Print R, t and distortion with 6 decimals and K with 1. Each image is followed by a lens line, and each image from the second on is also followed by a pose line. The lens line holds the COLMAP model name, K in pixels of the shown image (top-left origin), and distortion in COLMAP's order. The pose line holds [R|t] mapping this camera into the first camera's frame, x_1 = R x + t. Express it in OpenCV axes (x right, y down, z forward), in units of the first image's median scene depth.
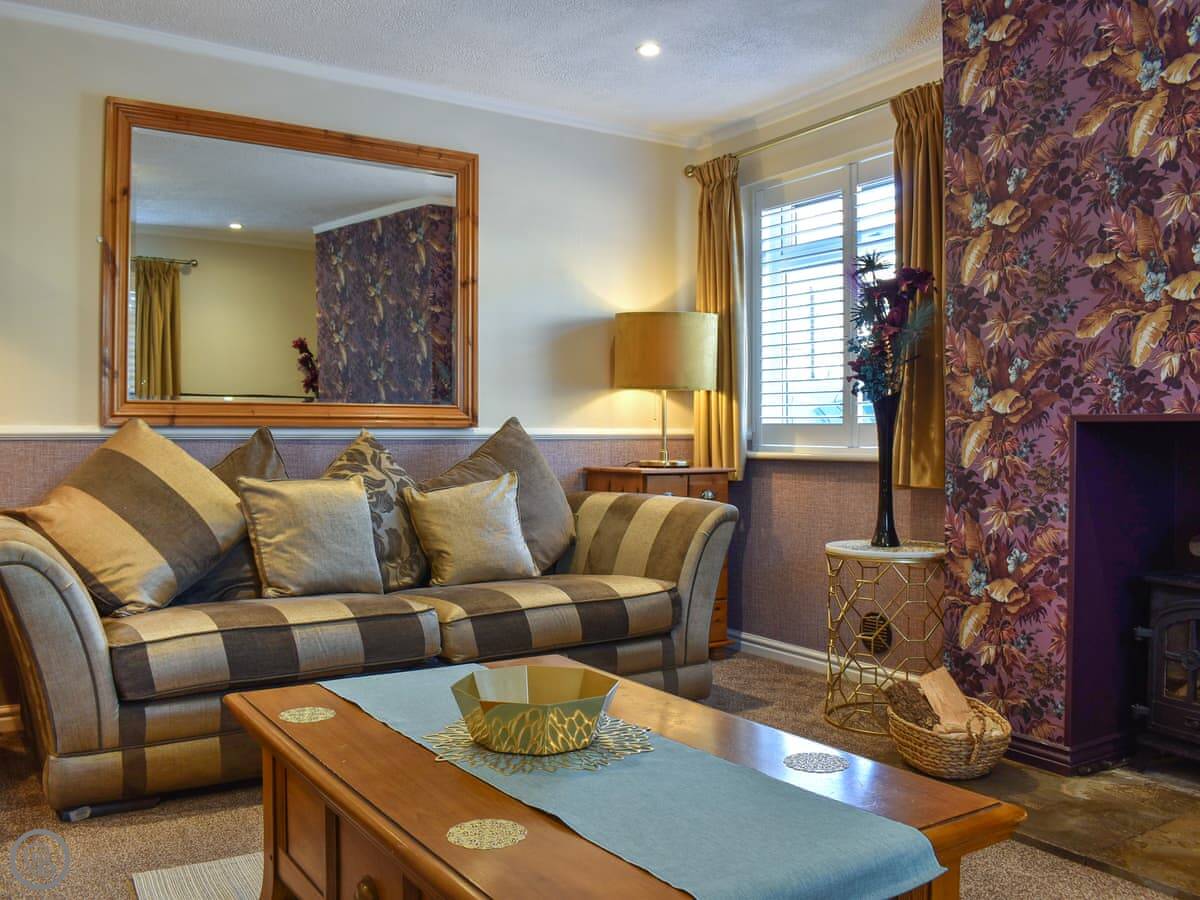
lens RADIAL K [[1052.4, 0, 600.0], [0, 1052.4, 450.0], [0, 0, 1]] dist [-0.103992, 0.014709]
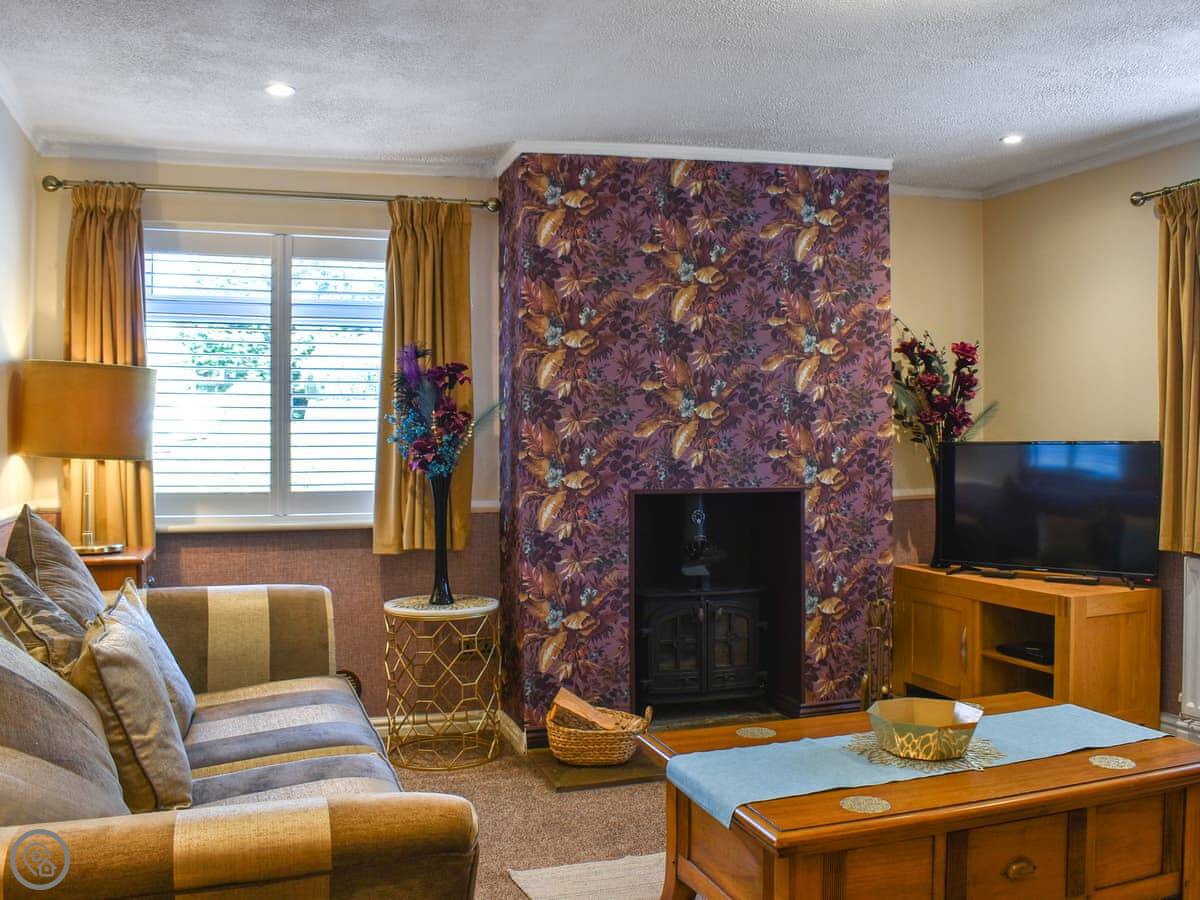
lens RADIAL K [[1052.4, 0, 600.0], [0, 1052.4, 450.0], [0, 0, 1]] dist [-0.103992, 0.014709]
pose [[0.239655, -0.006593, 0.970836, -0.977481], [0.017434, 0.999845, 0.002486, -0.093229], [-0.970702, 0.016330, 0.239732, 0.681067]]
